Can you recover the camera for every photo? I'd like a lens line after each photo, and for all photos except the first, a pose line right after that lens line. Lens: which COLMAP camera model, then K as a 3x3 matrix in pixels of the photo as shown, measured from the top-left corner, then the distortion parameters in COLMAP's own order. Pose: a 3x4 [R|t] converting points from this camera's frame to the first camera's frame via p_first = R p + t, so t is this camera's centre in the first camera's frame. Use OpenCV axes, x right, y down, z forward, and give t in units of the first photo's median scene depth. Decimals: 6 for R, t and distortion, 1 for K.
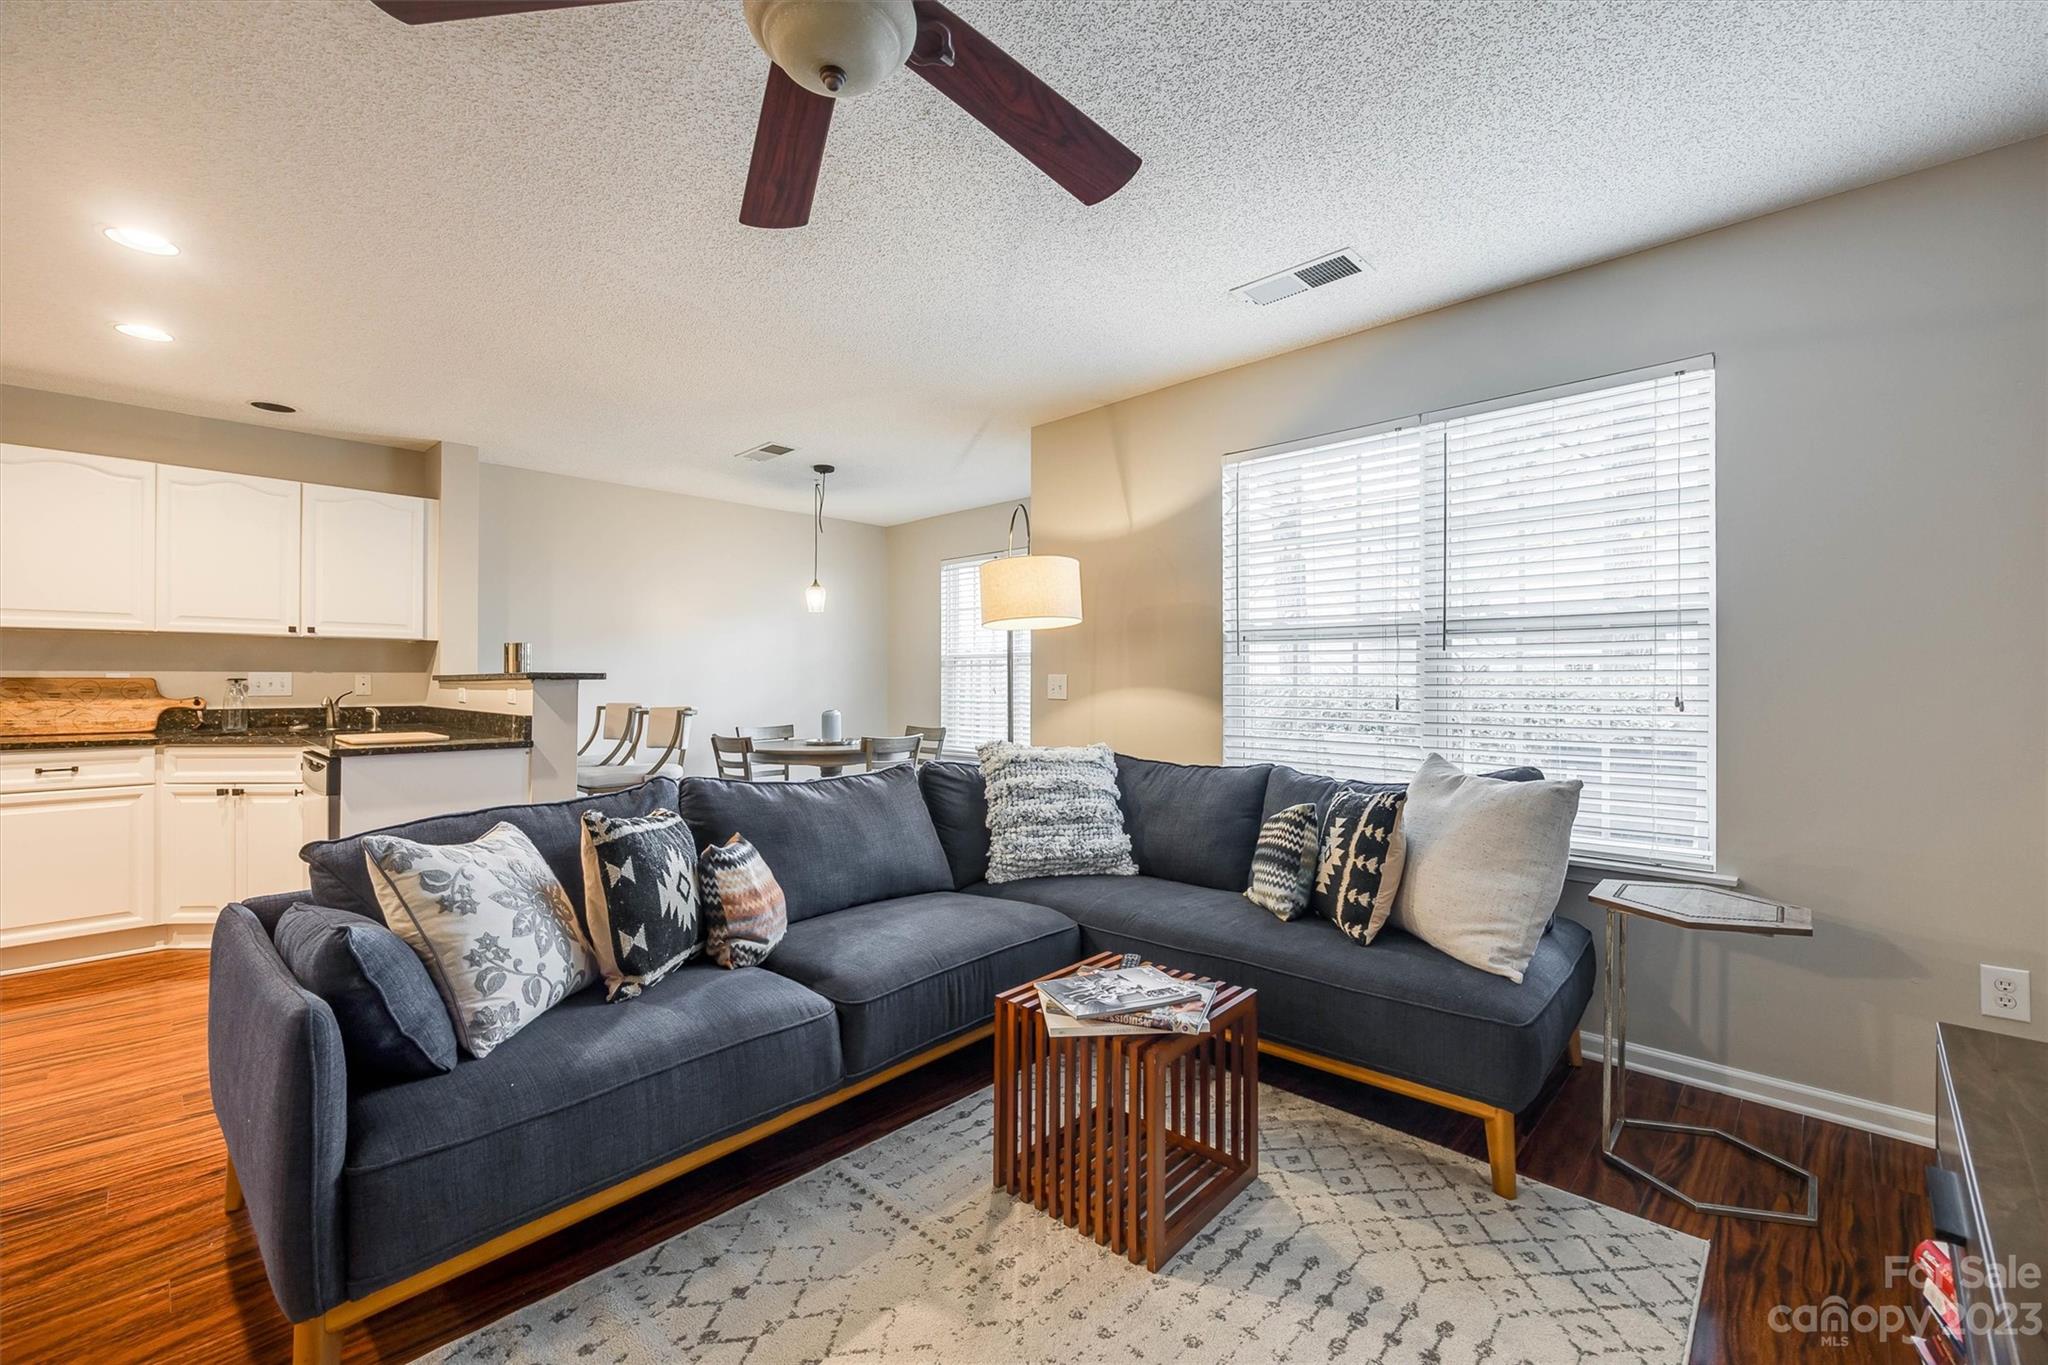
lens RADIAL K [[840.9, 0, 1018.4], [0, 840.9, 673.7], [0, 0, 1]] dist [0.000922, 0.000202]
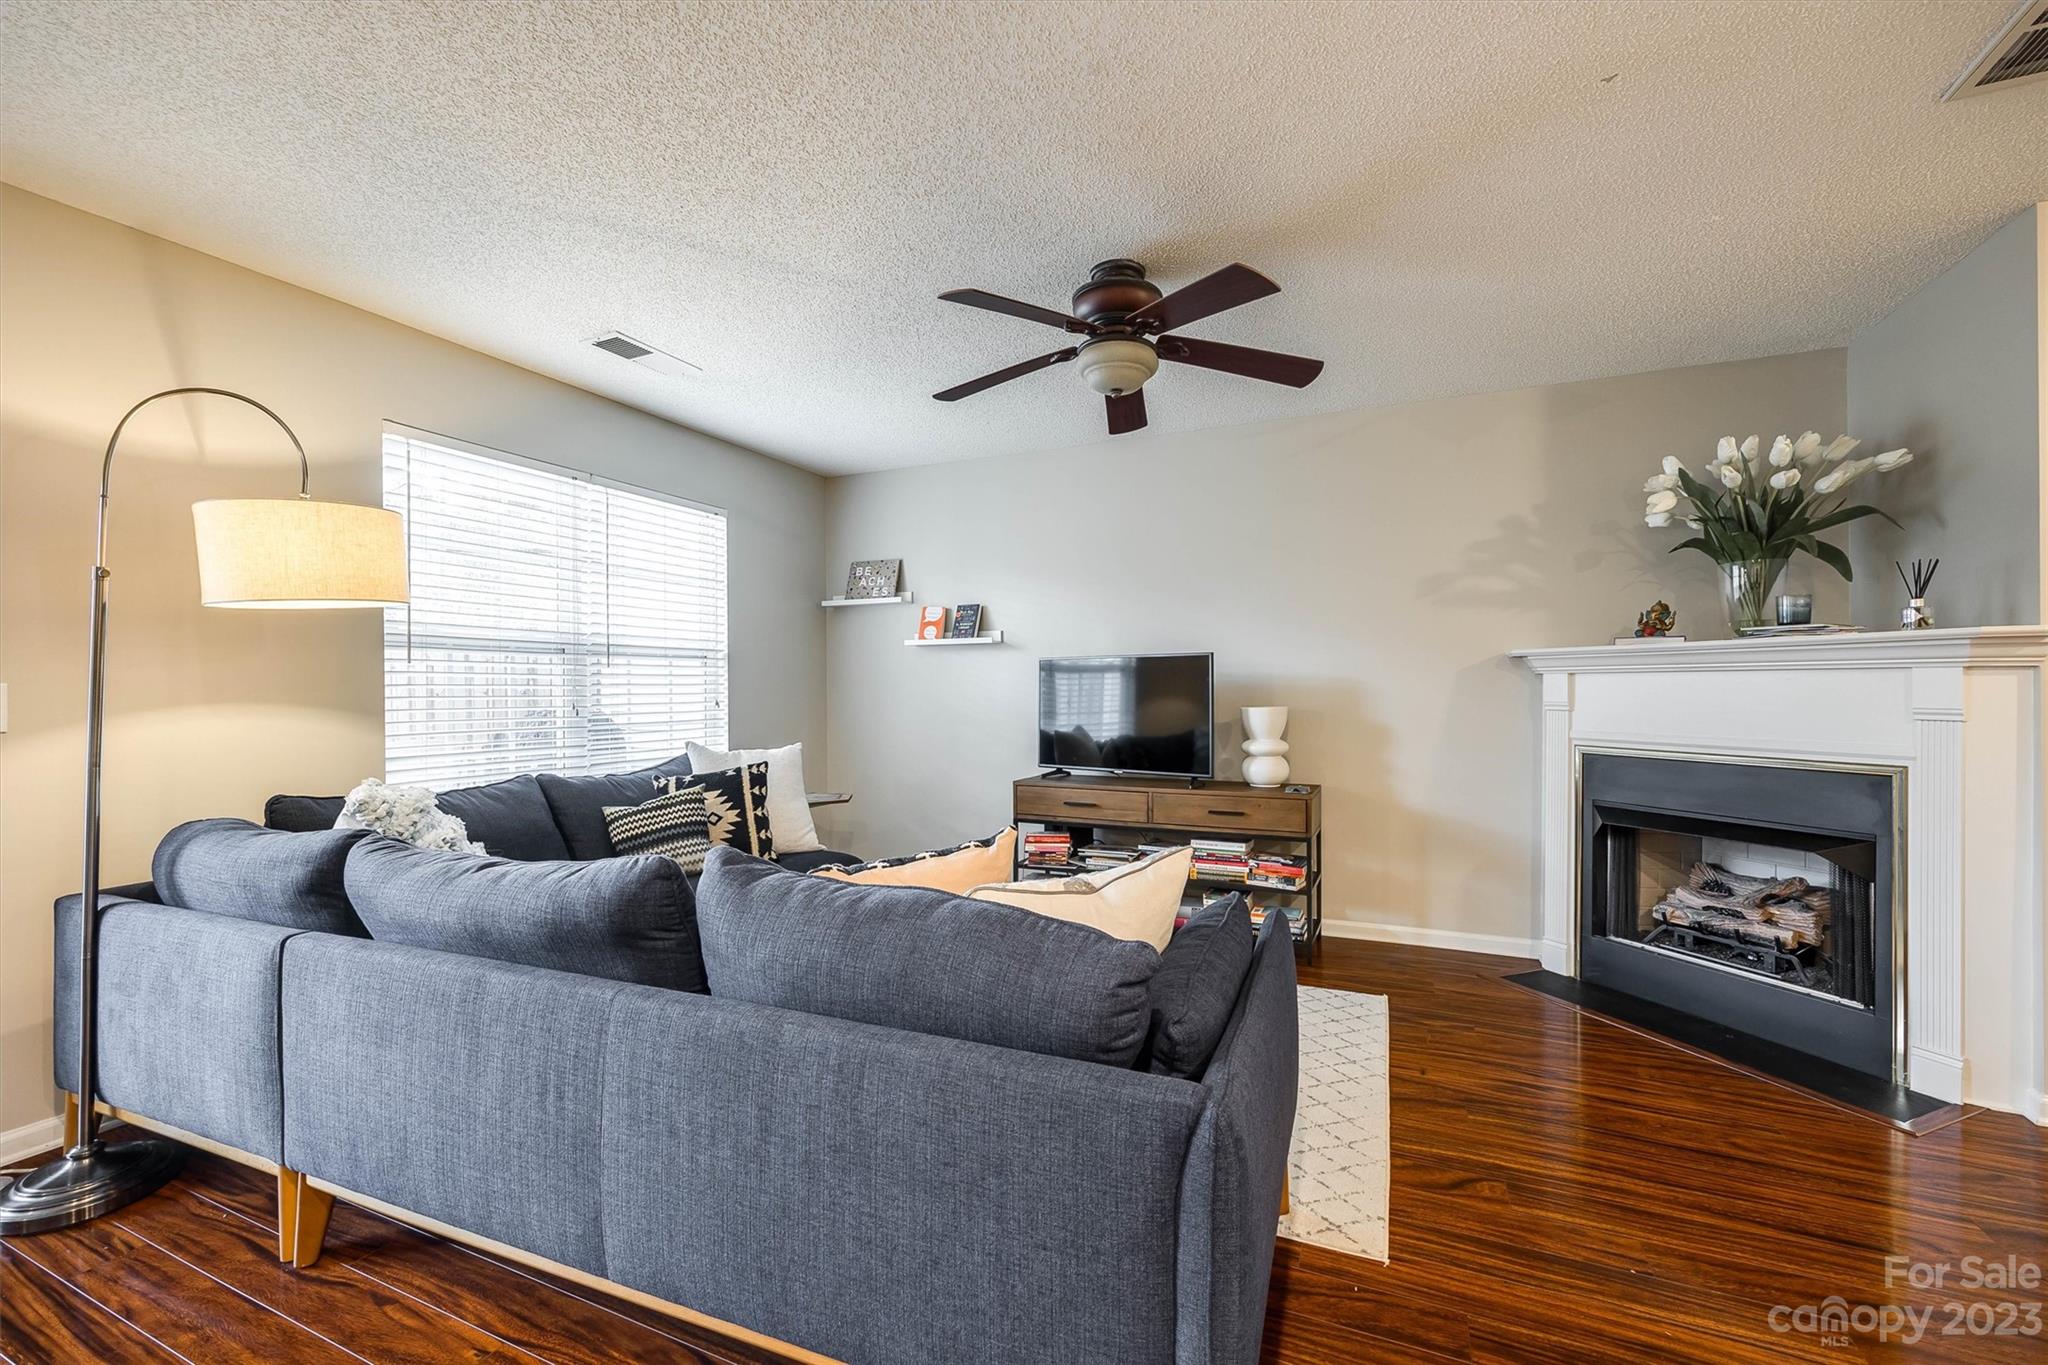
lens RADIAL K [[824.8, 0, 1025.5], [0, 824.8, 685.2], [0, 0, 1]] dist [-0.000261, 0.000036]
pose [[-0.337085, 0.005521, 0.941458, -0.892847], [-0.002130, 0.999976, -0.006627, 0.006906], [-0.941472, -0.004239, -0.337065, 0.830371]]
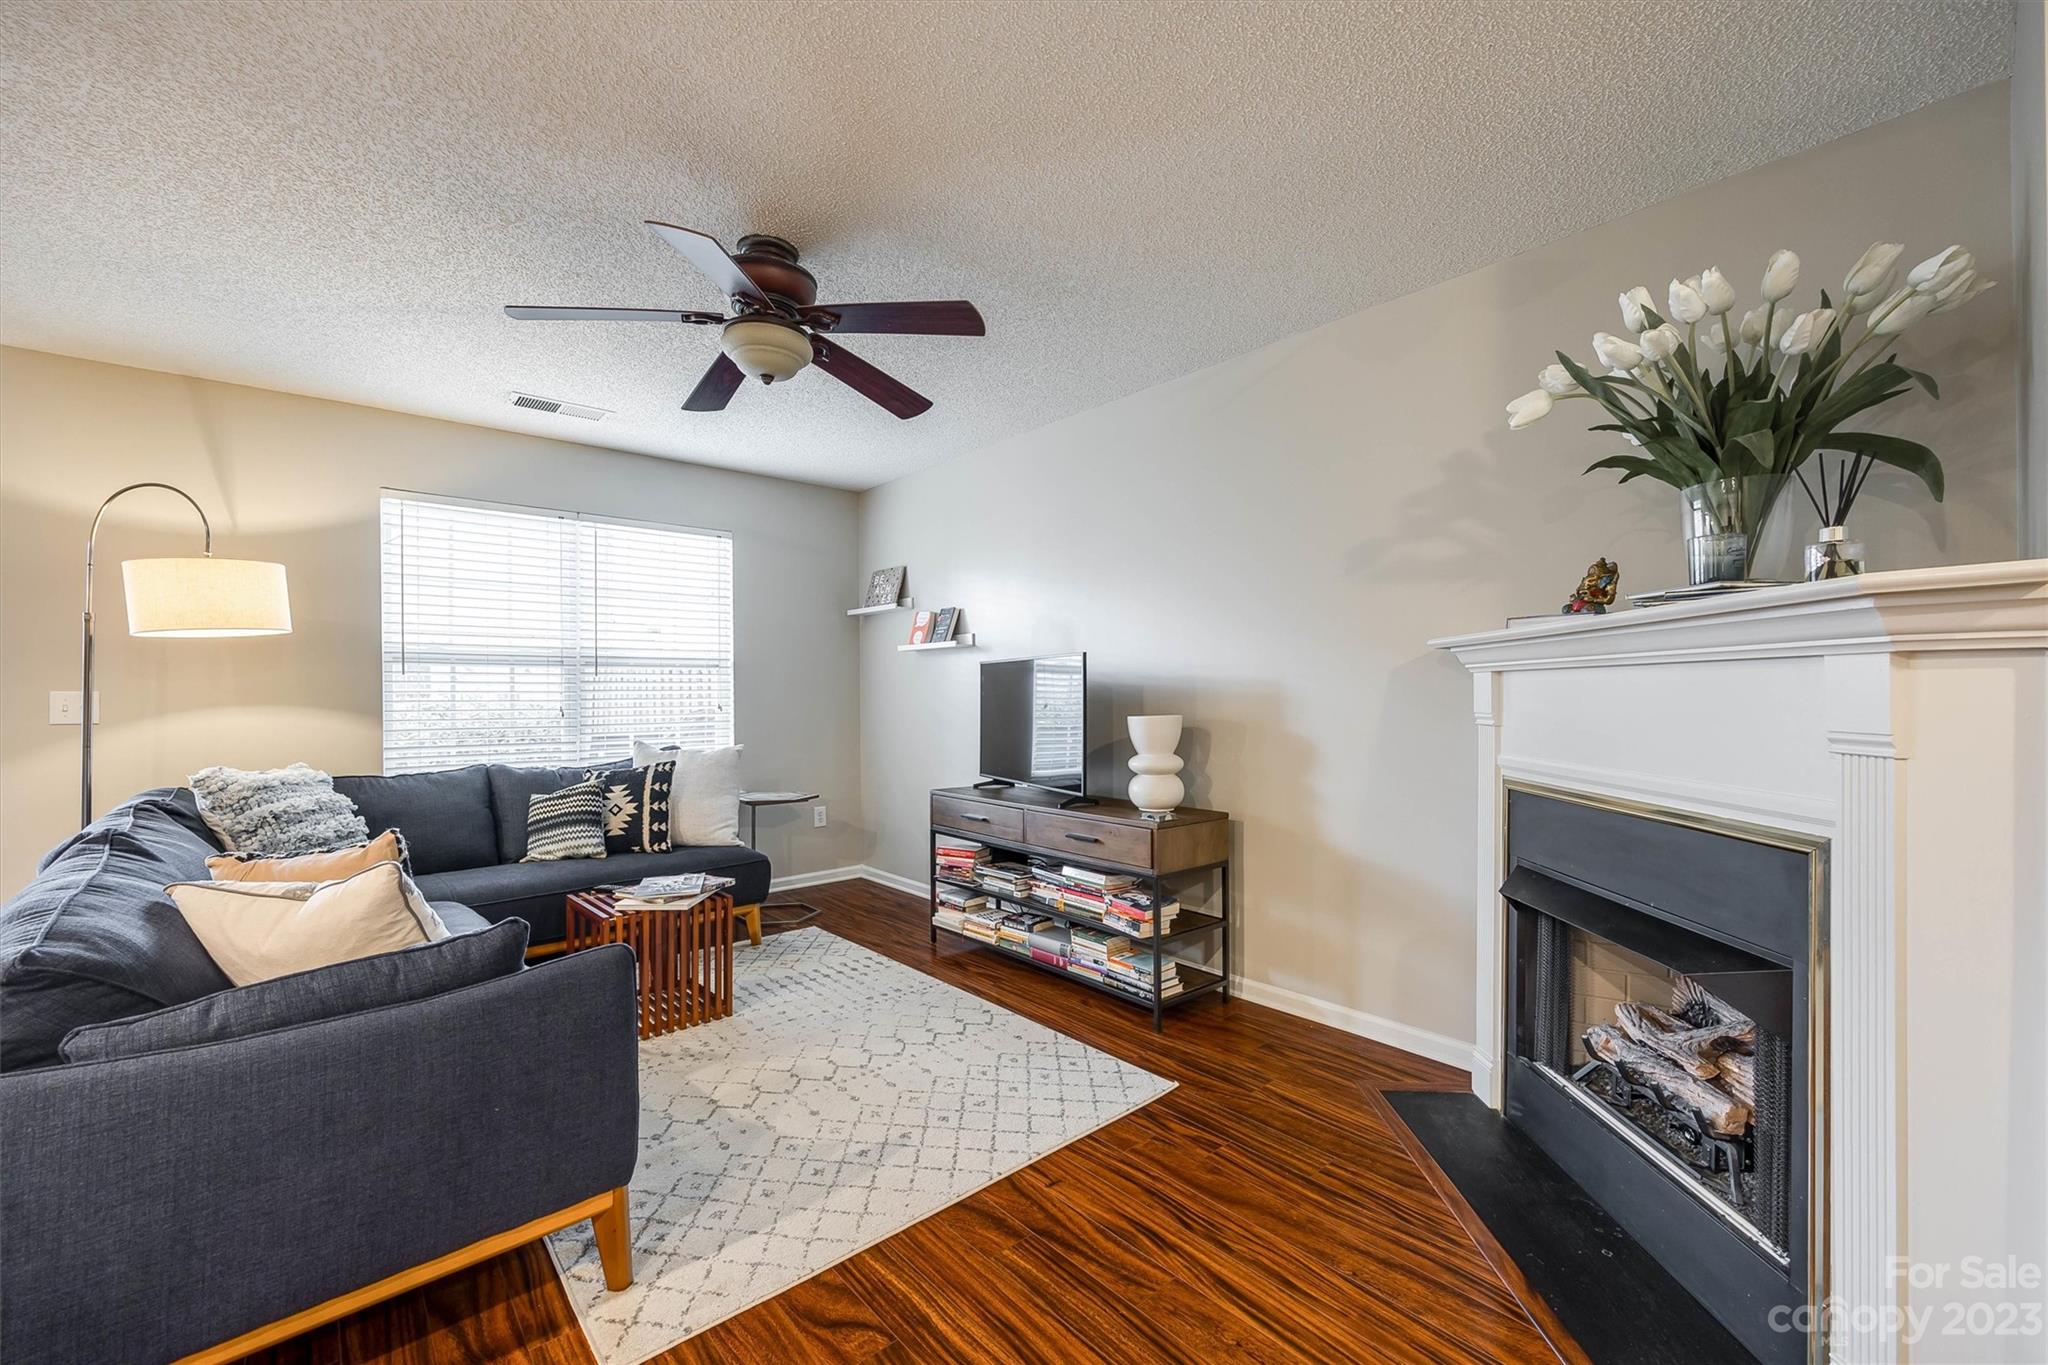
lens RADIAL K [[824.8, 0, 1025.5], [0, 824.8, 685.2], [0, 0, 1]] dist [-0.000261, 0.000036]
pose [[0.083636, 0.011192, 0.996434, -0.898534], [-0.001813, 0.999937, -0.011080, 0.004156], [-0.996495, -0.000880, 0.083651, 0.117623]]
